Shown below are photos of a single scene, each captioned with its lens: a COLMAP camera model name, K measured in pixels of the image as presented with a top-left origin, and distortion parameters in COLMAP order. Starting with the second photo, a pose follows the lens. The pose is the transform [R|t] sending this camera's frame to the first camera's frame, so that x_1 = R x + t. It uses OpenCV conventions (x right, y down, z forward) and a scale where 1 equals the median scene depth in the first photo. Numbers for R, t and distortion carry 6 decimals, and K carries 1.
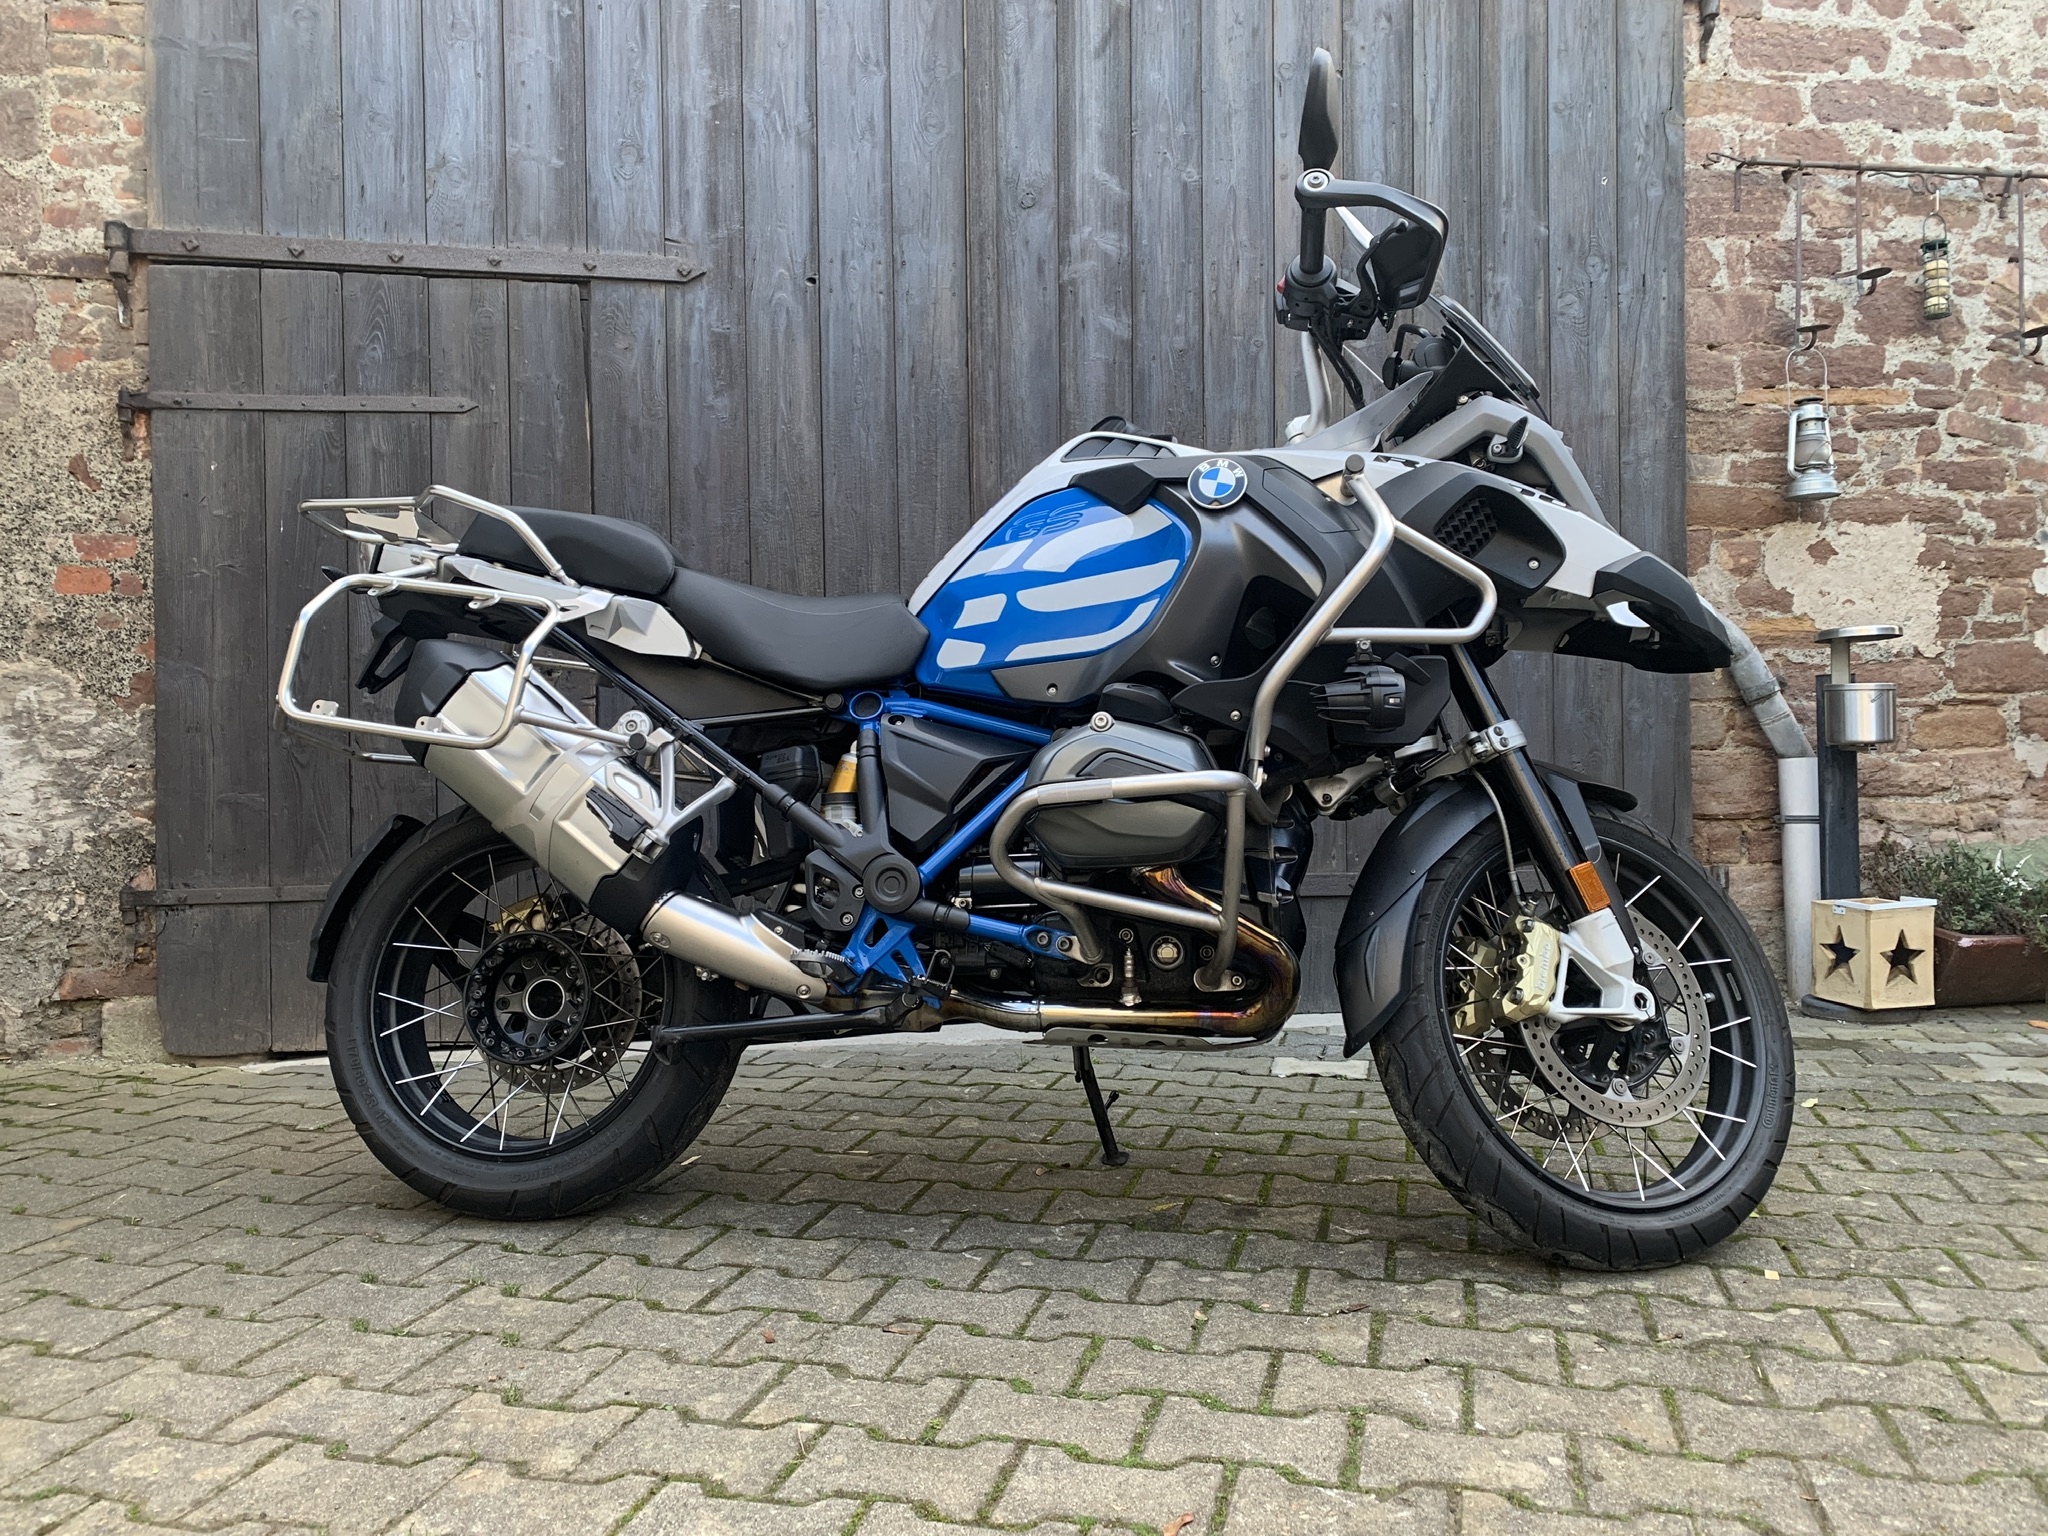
lens RADIAL K [[1572.1, 0, 1034.5], [0, 1572.1, 770.1], [0, 0, 1]] dist [0.011241, 0.002866]
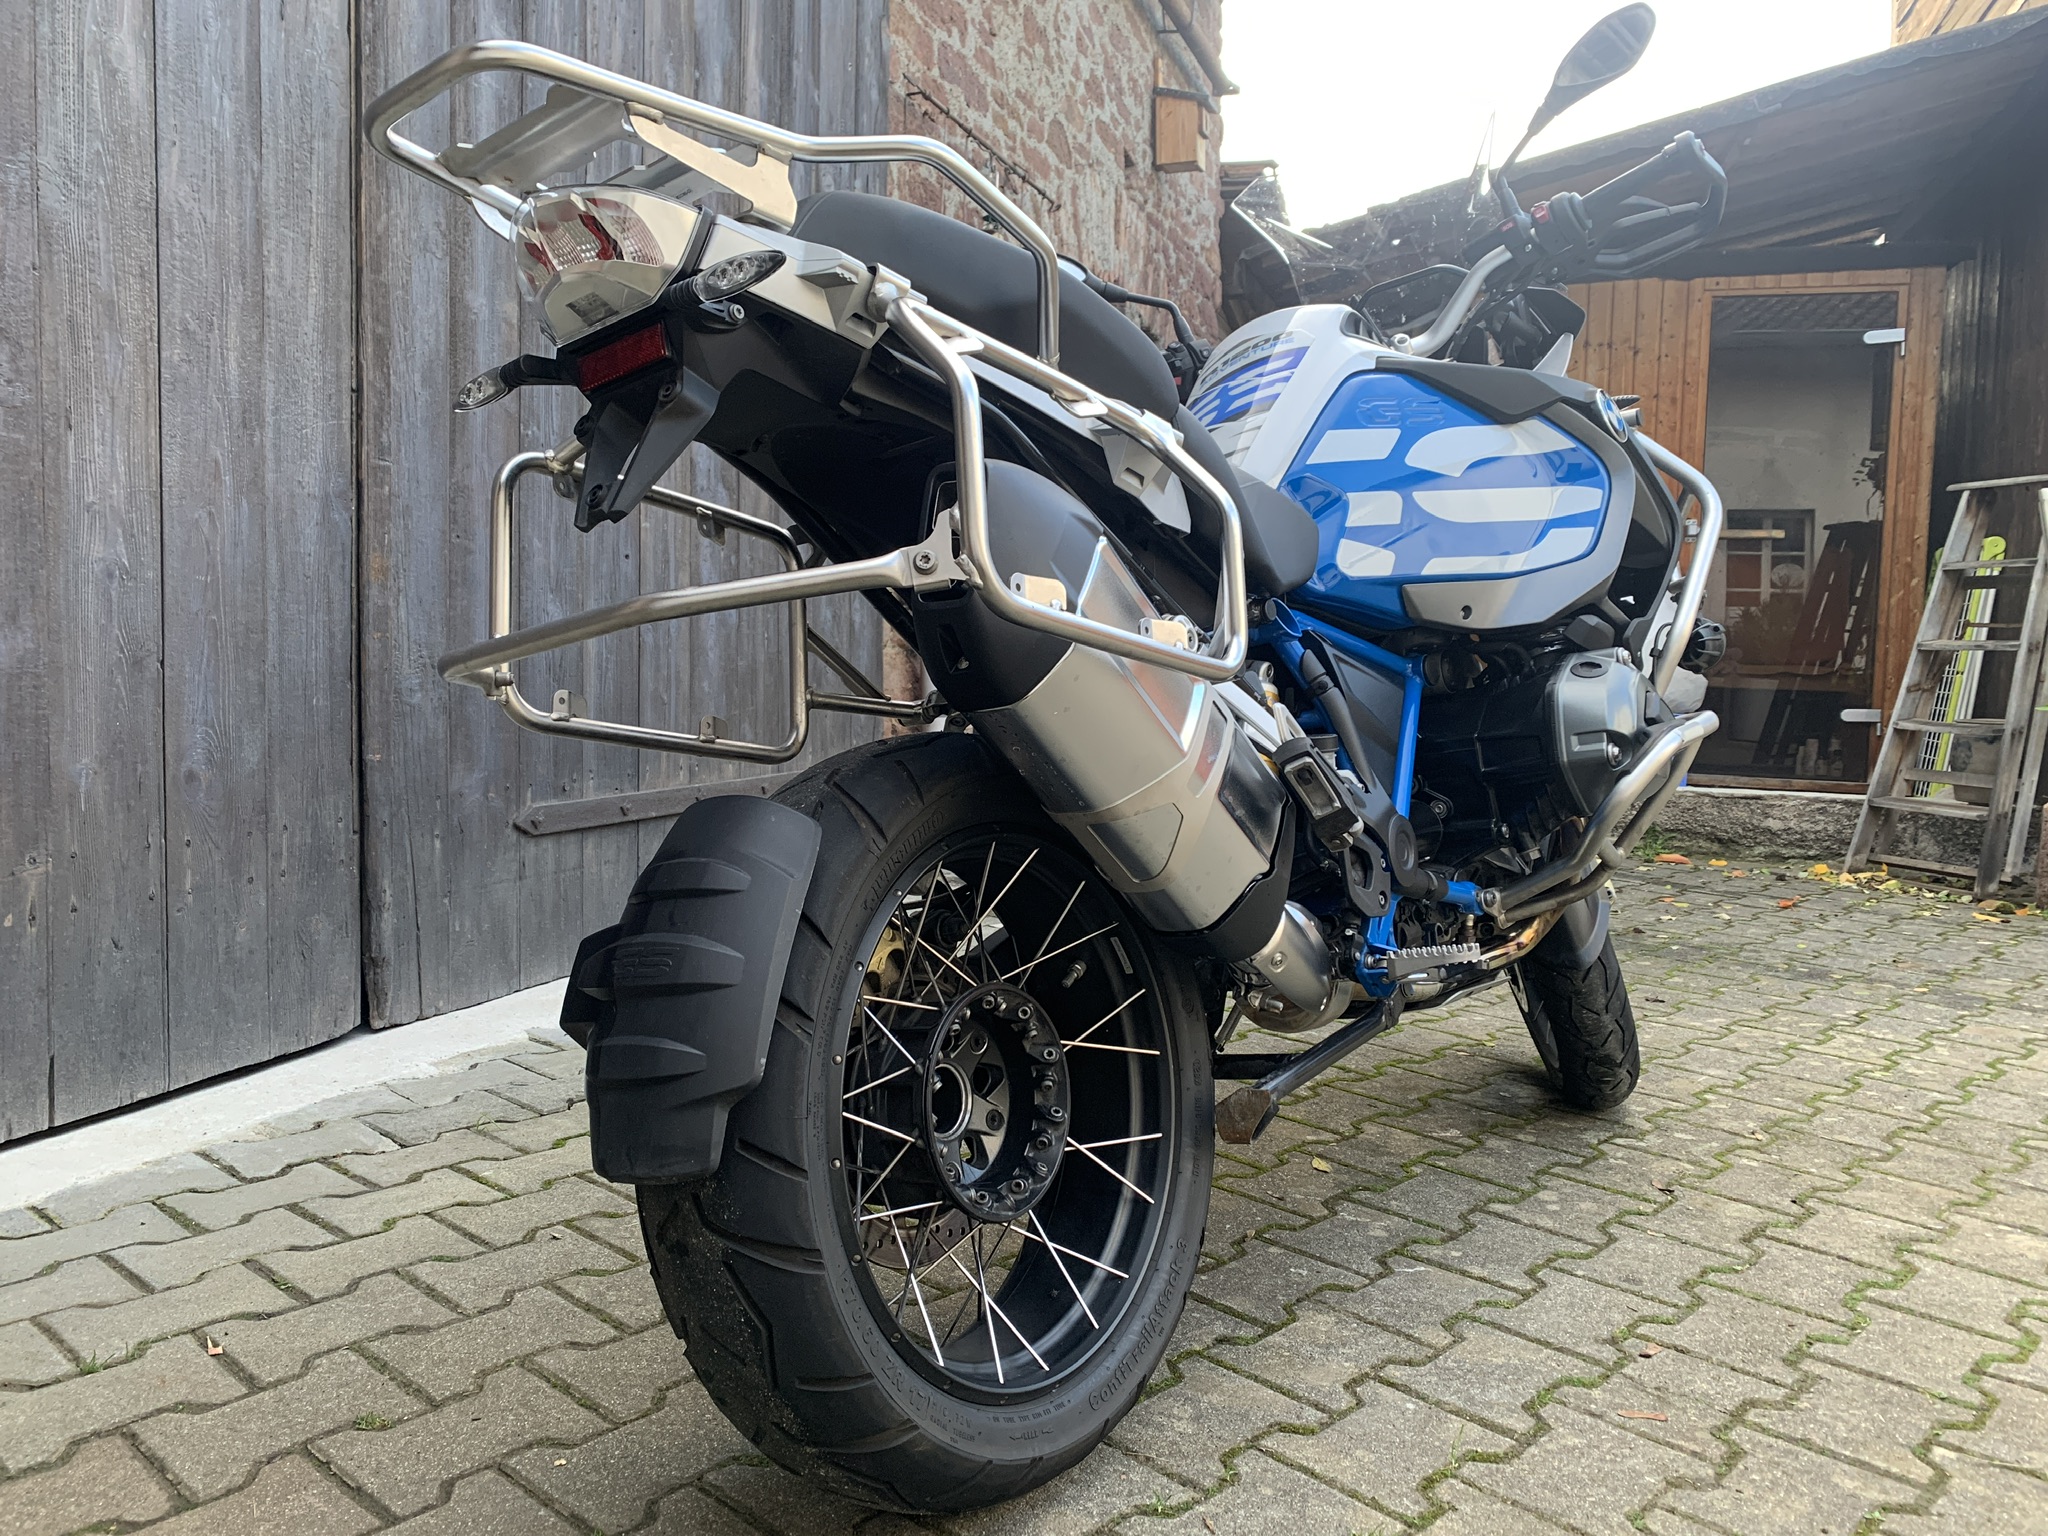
lens RADIAL K [[1572.1, 0, 1022.2], [0, 1572.1, 756.0], [0, 0, 1]] dist [0.008919, 0.005581]
pose [[0.480857, -0.040795, 0.875849, -0.816225], [-0.029150, 0.997621, 0.062471, -0.017415], [-0.876314, -0.055571, 0.478524, 0.726681]]
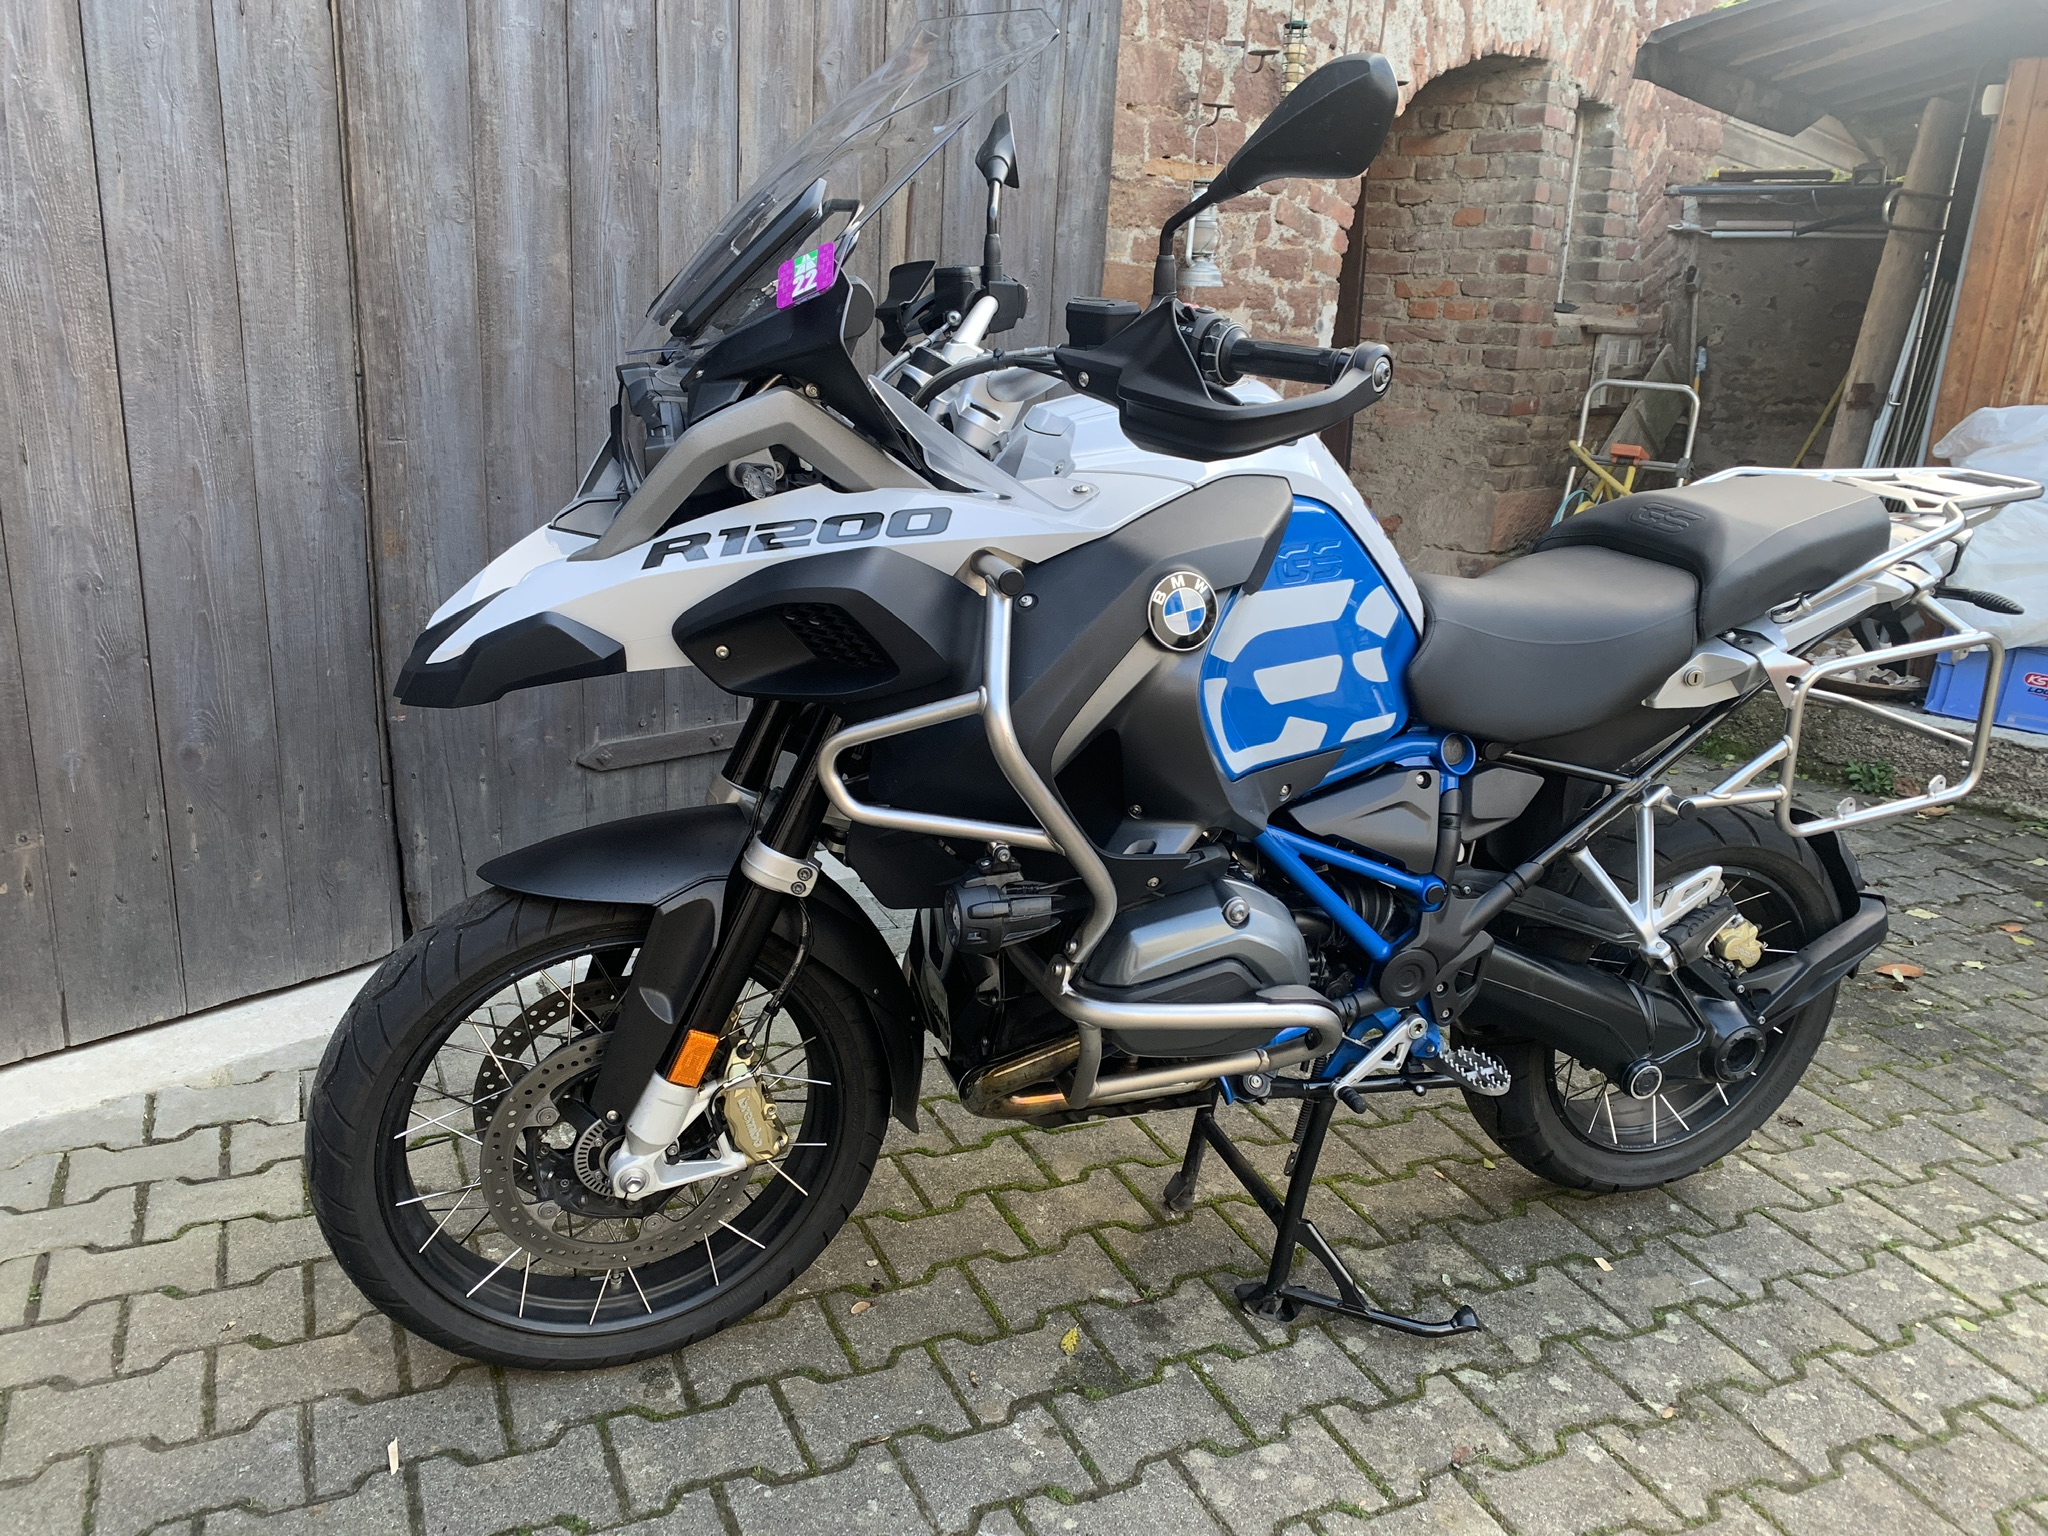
lens RADIAL K [[1571.6, 0, 1031.0], [0, 1571.6, 770.0], [0, 0, 1]] dist [0.014785, -0.003708]
pose [[0.770857, -0.129100, 0.623789, -0.438815], [-0.065068, 0.958168, 0.278713, -0.265765], [-0.633676, -0.255436, 0.730210, 0.462882]]
